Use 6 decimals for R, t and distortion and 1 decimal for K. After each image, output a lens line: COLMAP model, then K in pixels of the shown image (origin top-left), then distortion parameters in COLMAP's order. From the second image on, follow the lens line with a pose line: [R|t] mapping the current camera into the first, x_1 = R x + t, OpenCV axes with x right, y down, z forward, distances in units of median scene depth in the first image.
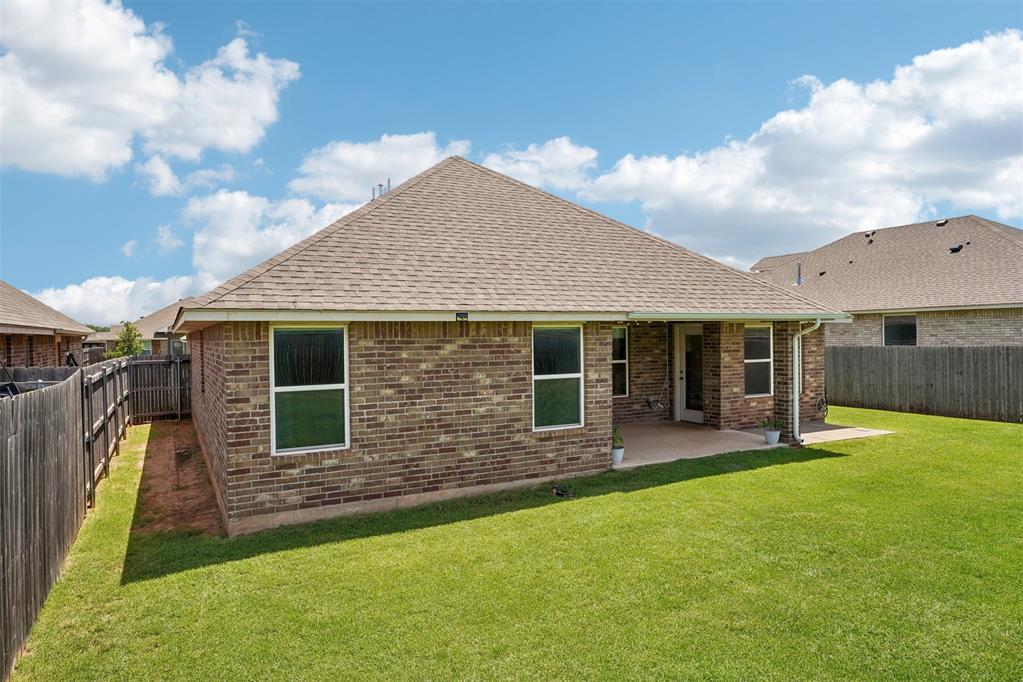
lens RADIAL K [[637.0, 0, 511.5], [0, 637.0, 341.0], [0, 0, 1]] dist [0.000670, 0.000179]
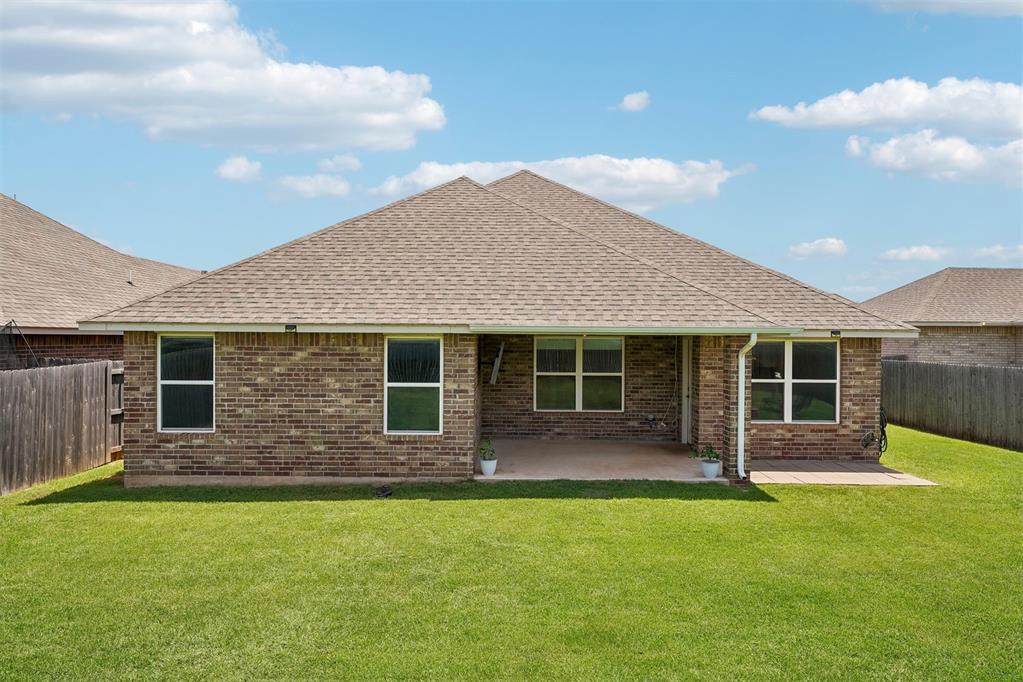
lens RADIAL K [[637.0, 0, 511.5], [0, 637.0, 341.0], [0, 0, 1]] dist [0.000670, 0.000179]
pose [[0.883592, 0.021273, -0.467774, 0.694023], [-0.023110, 0.999731, 0.001813, -0.022520], [0.467687, 0.009208, 0.883846, 0.132467]]
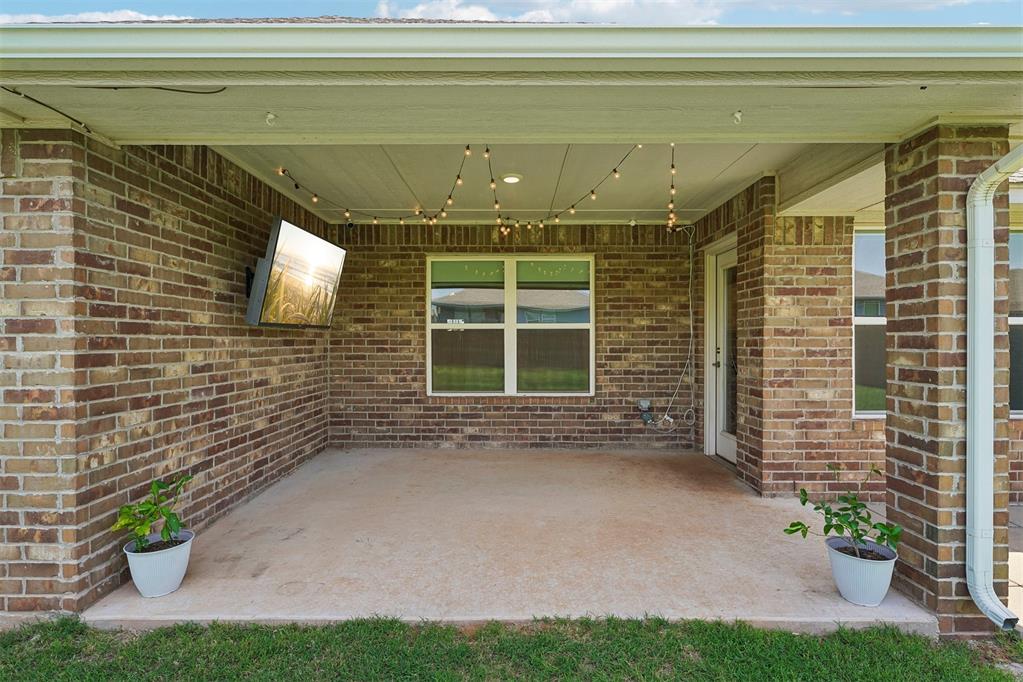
lens RADIAL K [[502.1, 0, 511.5], [0, 502.1, 341.0], [0, 0, 1]] dist [-0.001038, -0.000329]
pose [[0.880481, 0.011496, -0.473943, 0.459797], [-0.014752, 0.999886, -0.003154, 0.067126], [0.473853, 0.009769, 0.880550, 0.901999]]
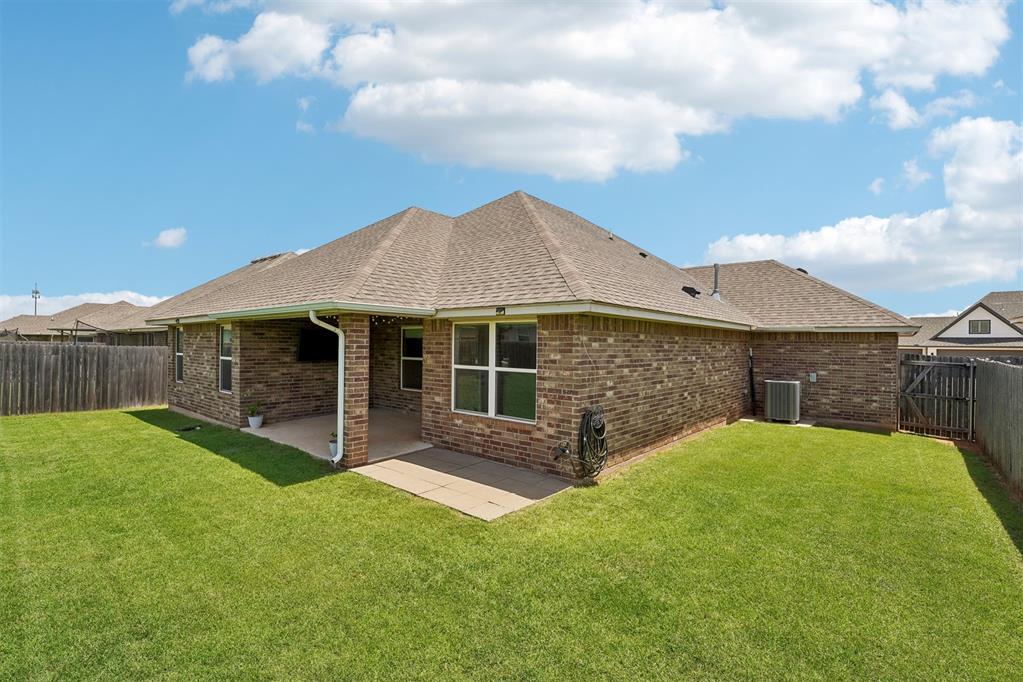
lens RADIAL K [[459.6, 0, 508.1], [0, 459.6, 353.3], [0, 0, 1]] dist [0.005195, -0.000707]
pose [[0.356126, 0.035839, -0.933751, 1.308659], [-0.023259, 0.999295, 0.029484, -0.004690], [0.934149, 0.011218, 0.356708, 1.204010]]
